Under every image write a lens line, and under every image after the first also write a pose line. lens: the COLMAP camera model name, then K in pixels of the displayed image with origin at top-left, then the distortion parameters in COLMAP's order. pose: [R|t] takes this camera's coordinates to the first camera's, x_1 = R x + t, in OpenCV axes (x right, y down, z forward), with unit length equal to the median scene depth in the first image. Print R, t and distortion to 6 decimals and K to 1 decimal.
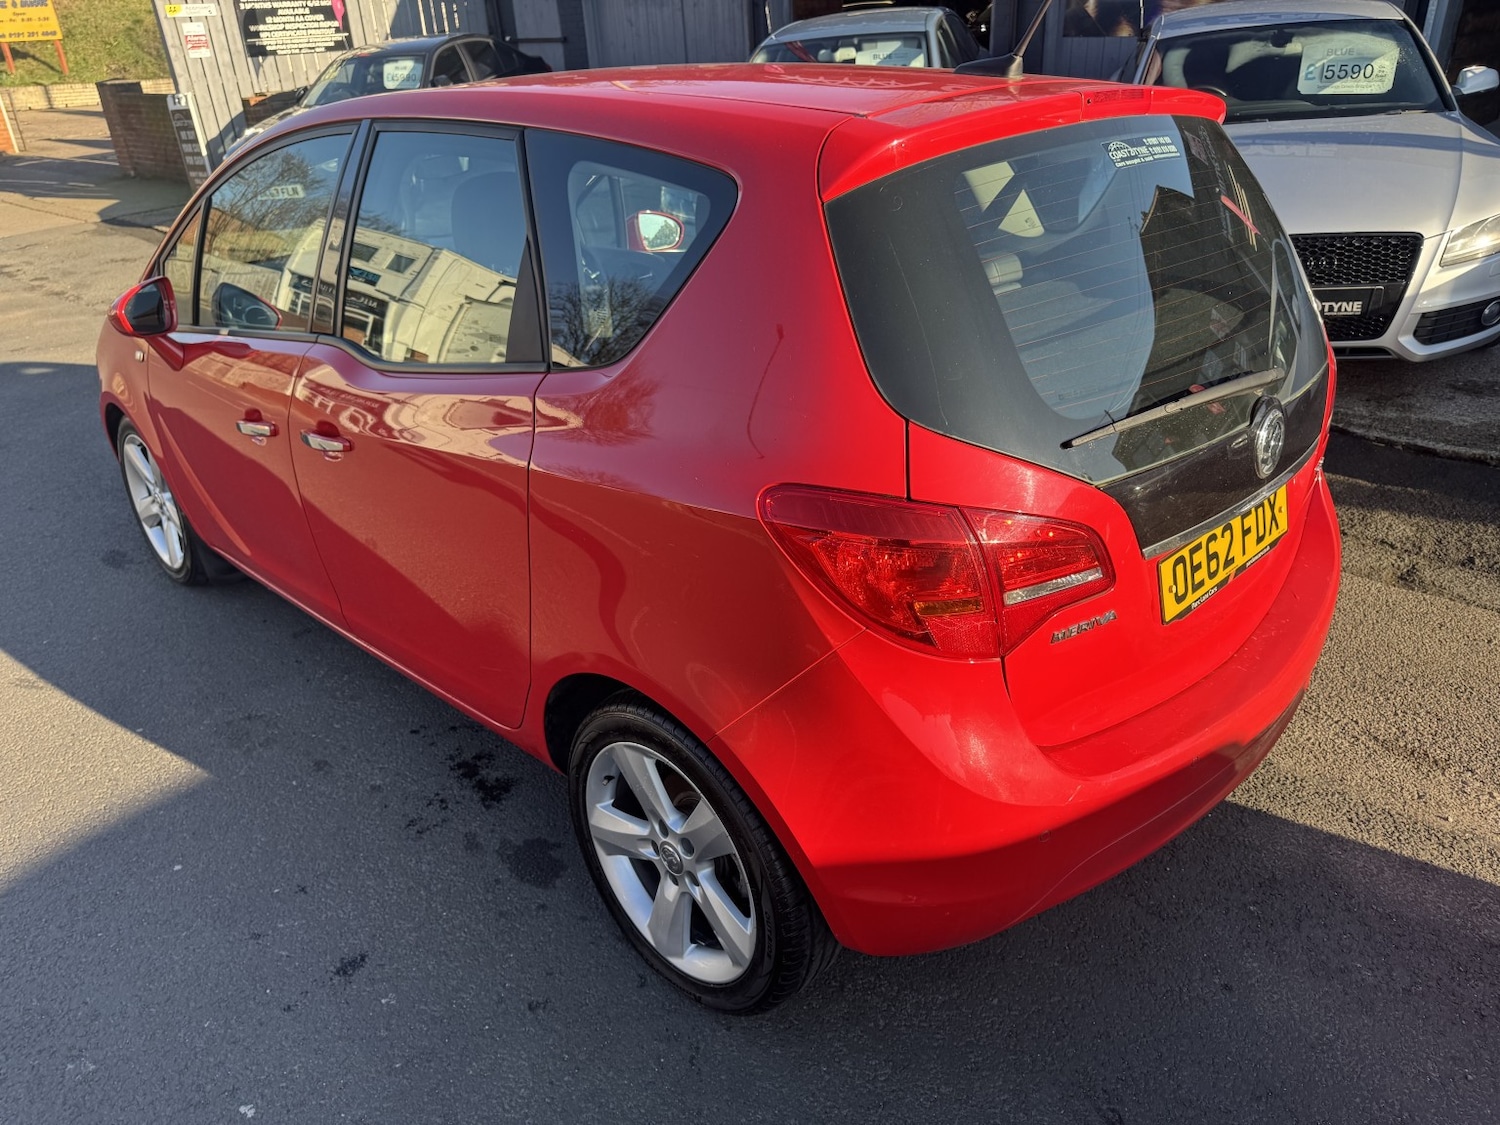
lens RADIAL K [[1045.1, 0, 752.4], [0, 1045.1, 561.6], [0, 0, 1]] dist [0.007631, -0.007816]
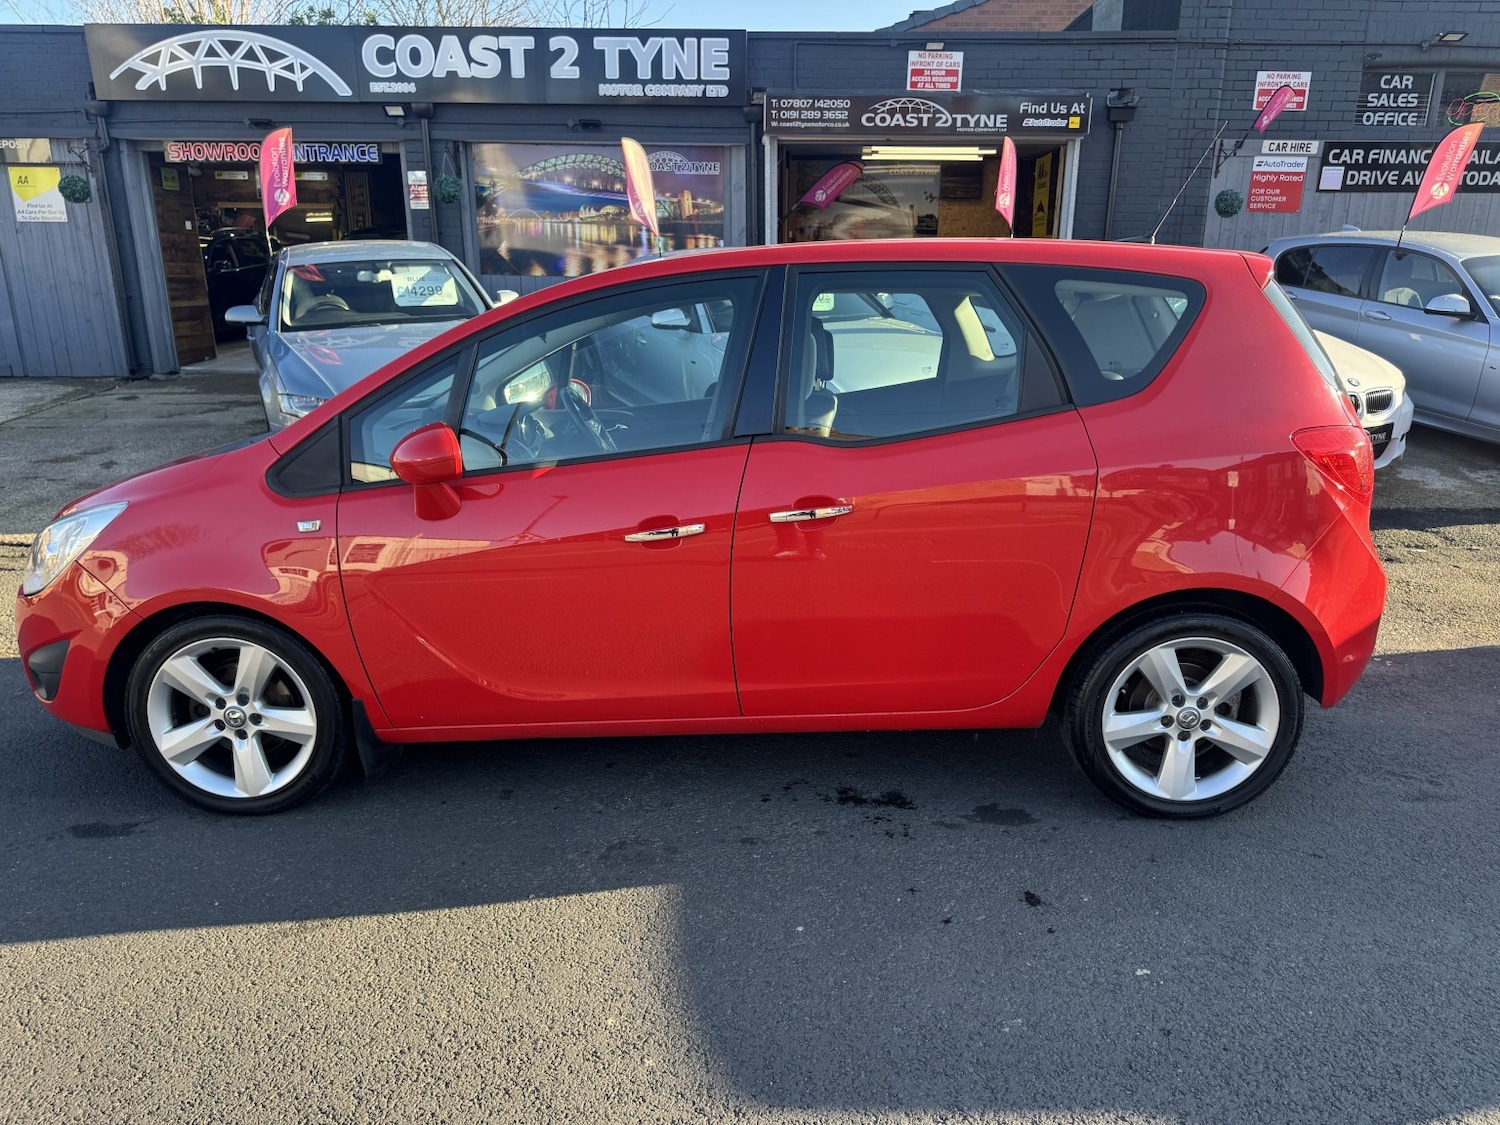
lens RADIAL K [[1049.3, 0, 757.8], [0, 1049.3, 566.9], [0, 0, 1]] dist [0.001772, -0.003674]
pose [[0.736347, -0.145467, 0.660782, -1.260649], [0.281308, 0.954025, -0.103455, 0.049511], [-0.615353, 0.262062, 0.743414, 0.168509]]
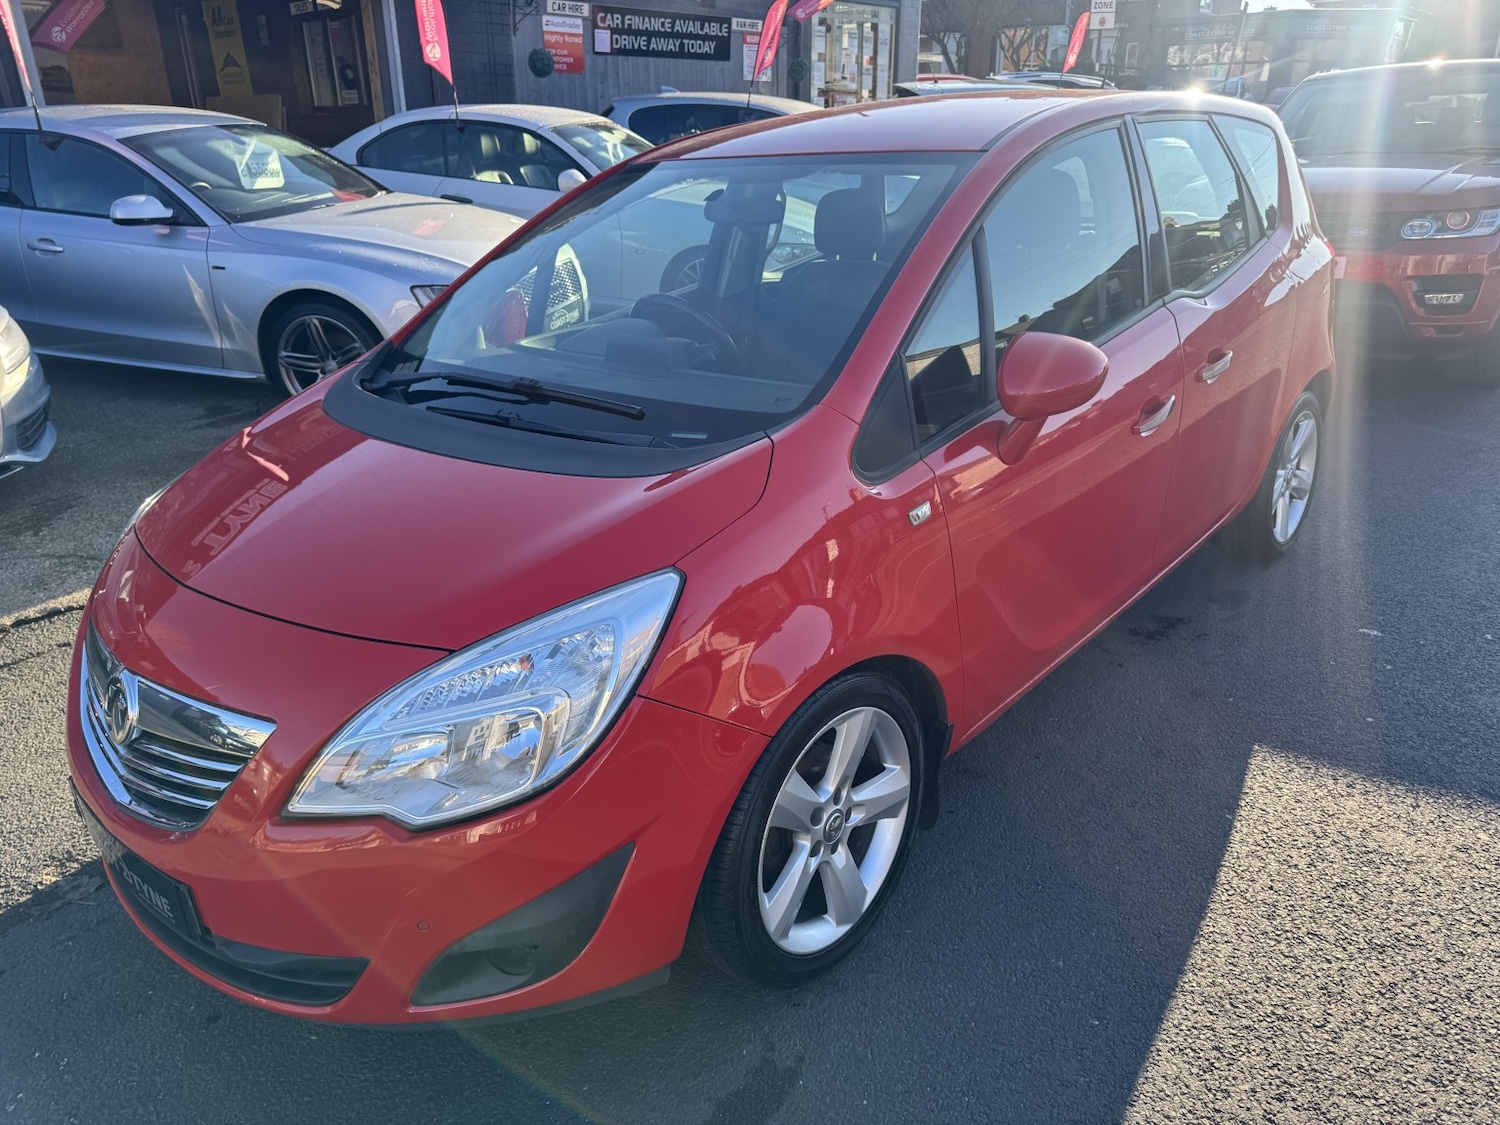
lens RADIAL K [[1048.4, 0, 761.0], [0, 1048.4, 556.8], [0, 0, 1]] dist [0.003912, -0.004961]
pose [[-0.023111, -0.341620, 0.939554, -1.635416], [0.470857, 0.825322, 0.311667, -0.562913], [-0.881907, 0.449599, 0.141780, 1.396889]]
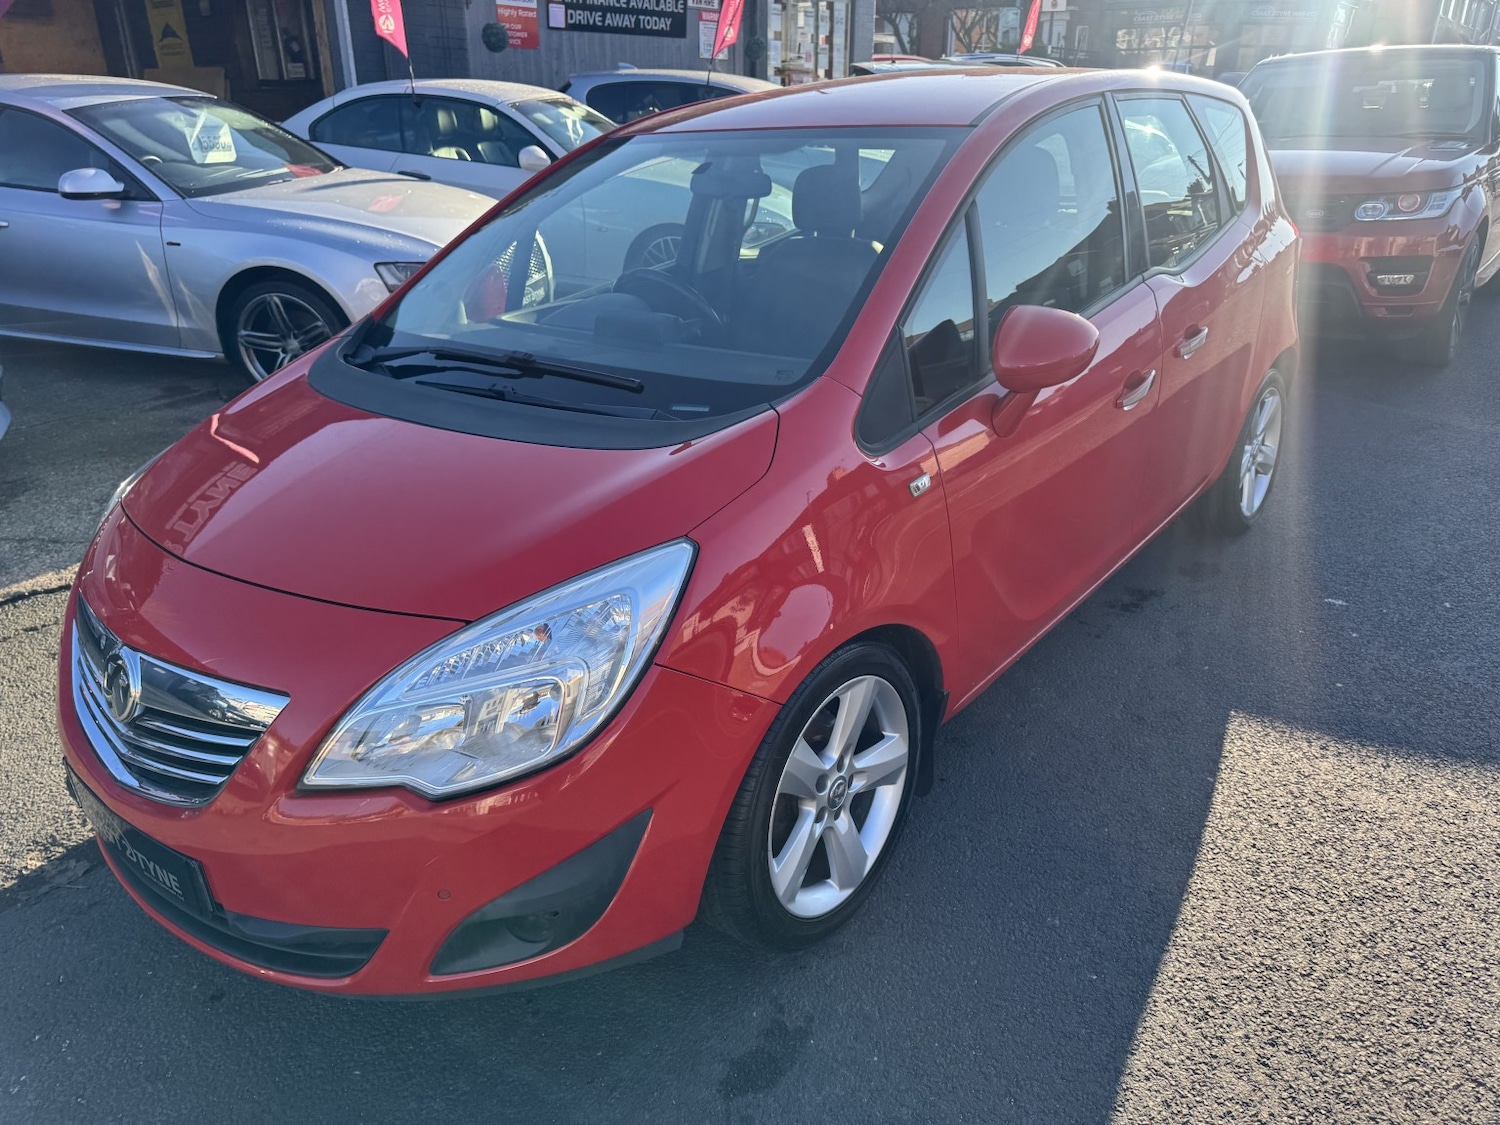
lens RADIAL K [[1046.9, 0, 760.6], [0, 1046.9, 563.2], [0, 0, 1]] dist [0.006014, -0.007995]
pose [[-0.066713, -0.361281, 0.930068, -1.642467], [0.463494, 0.814246, 0.349536, -0.574852], [-0.883585, 0.454400, 0.113131, 1.435907]]
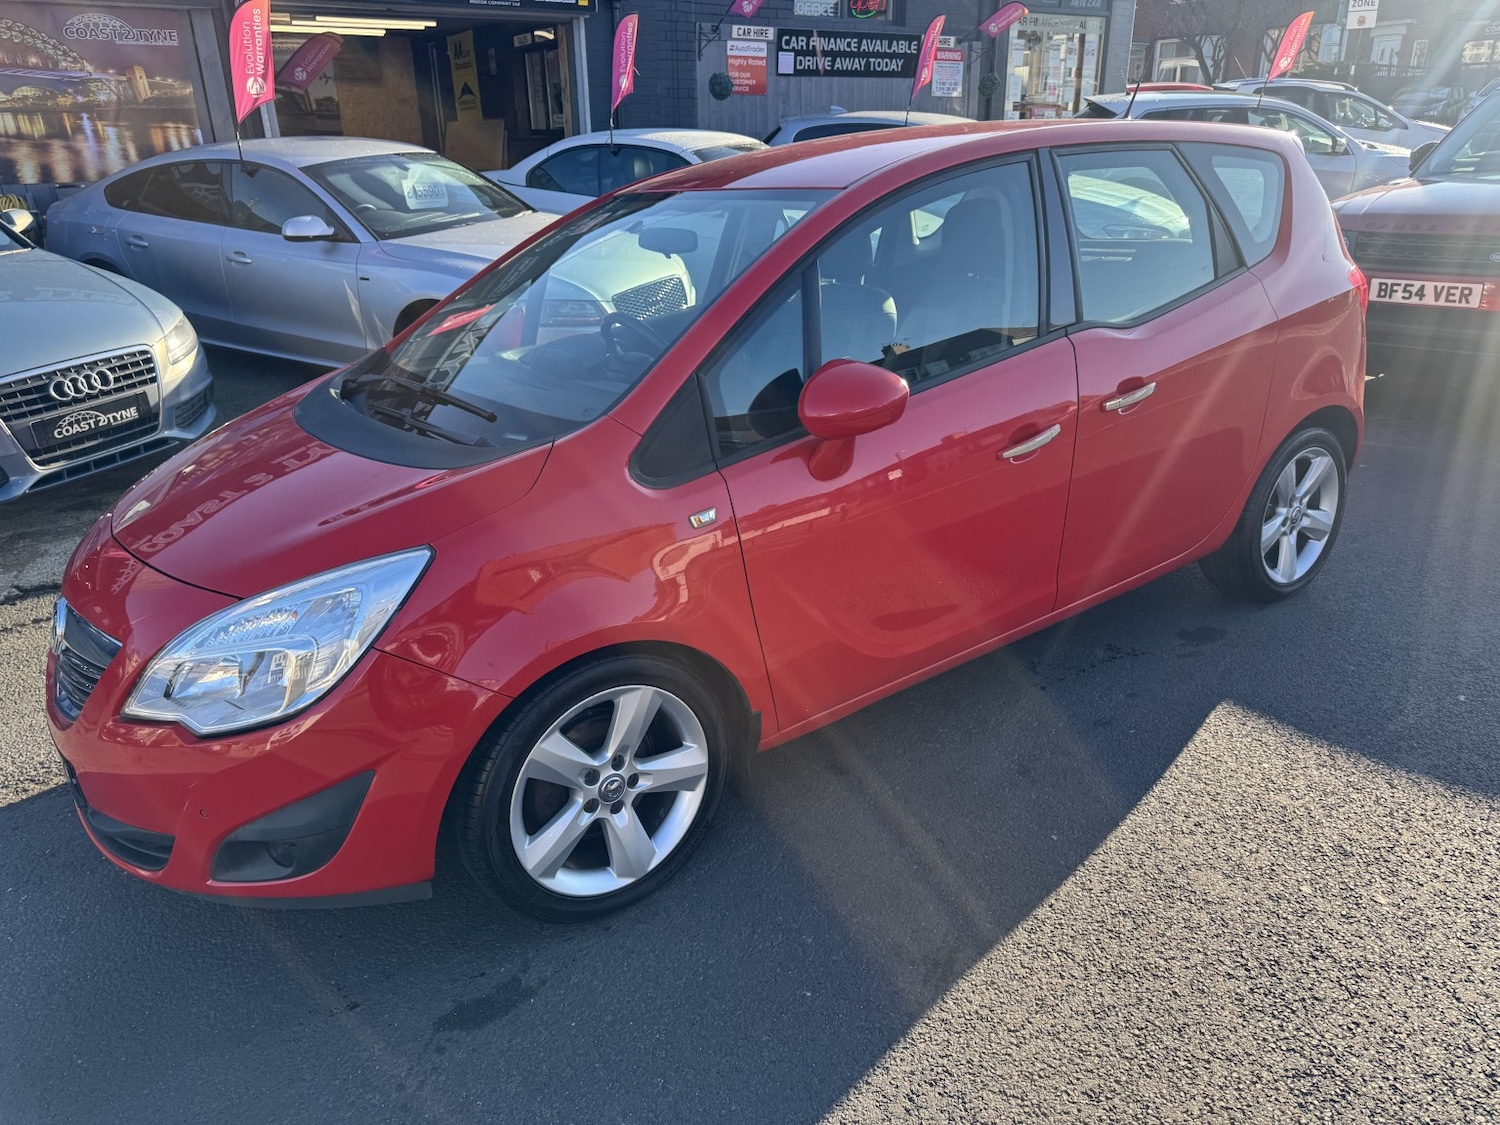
lens RADIAL K [[1045.0, 0, 750.0], [0, 1045.0, 562.5], [0, 0, 1]] dist [0.004722, -0.005411]
pose [[0.203523, -0.331103, 0.921384, -1.701853], [0.464811, 0.860942, 0.206712, -0.406283], [-0.861701, 0.386199, 0.329122, 1.056492]]
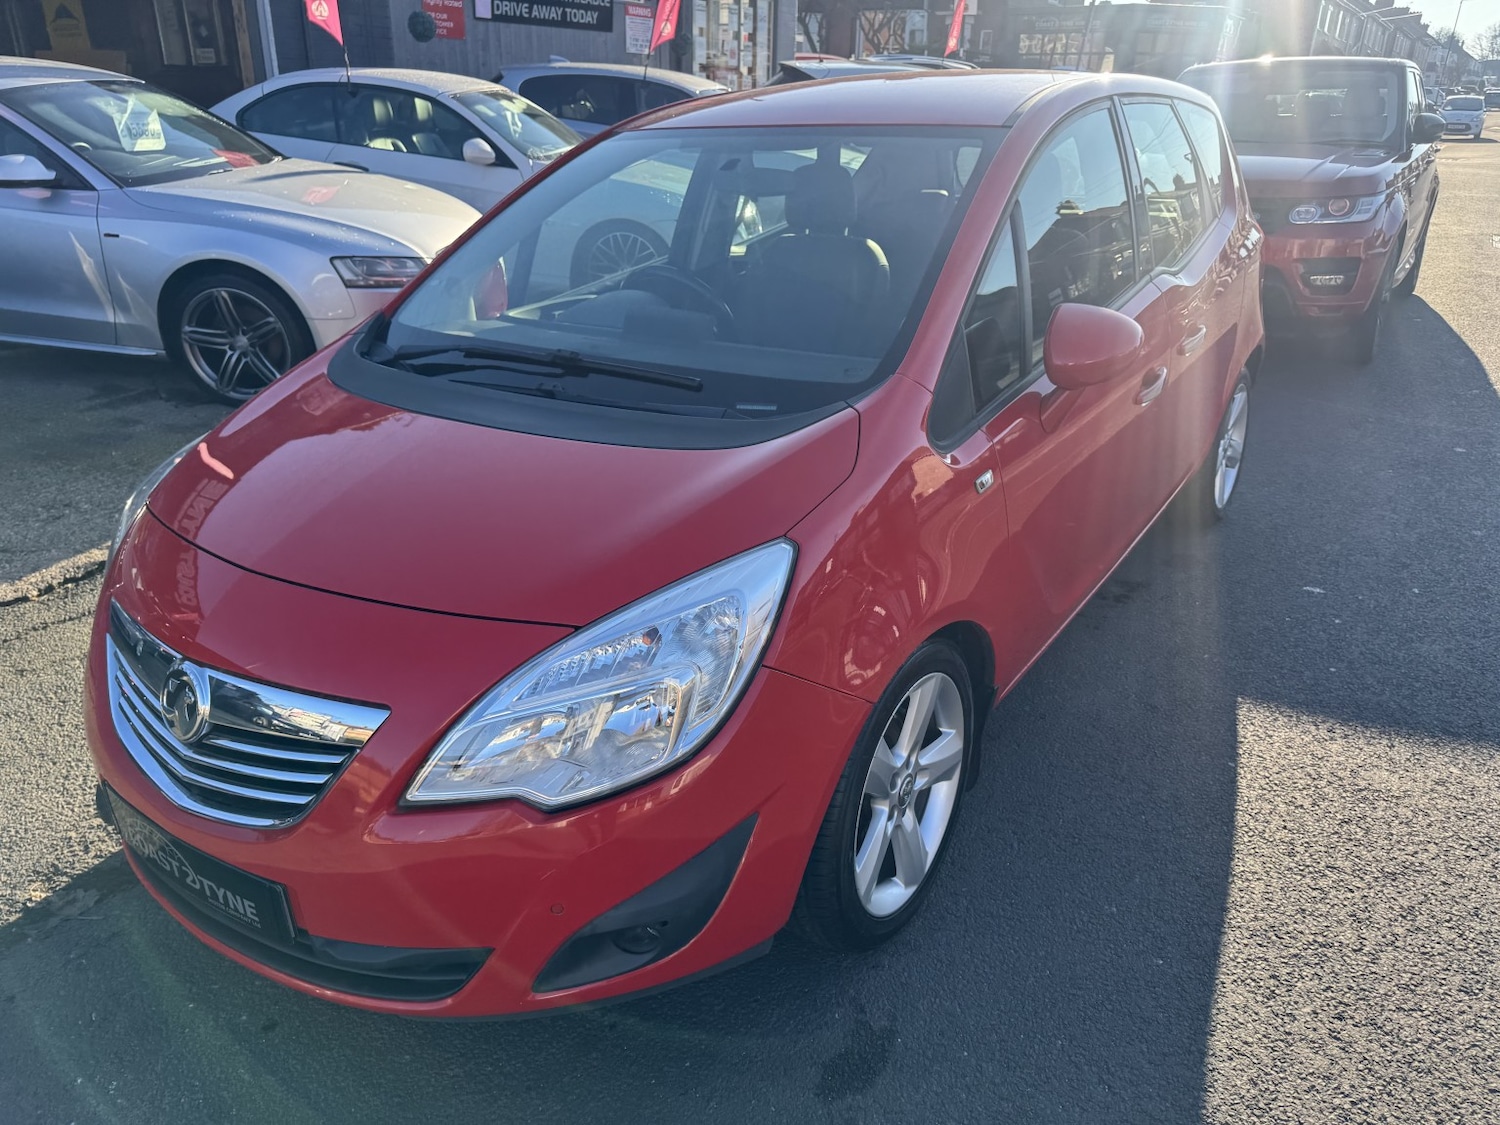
lens RADIAL K [[1051.2, 0, 762.3], [0, 1051.2, 551.7], [0, 0, 1]] dist [0.002949, -0.004241]
pose [[-0.150013, -0.352605, 0.923670, -1.627641], [0.445778, 0.809767, 0.381523, -0.633543], [-0.882484, 0.468985, 0.035708, 1.544731]]
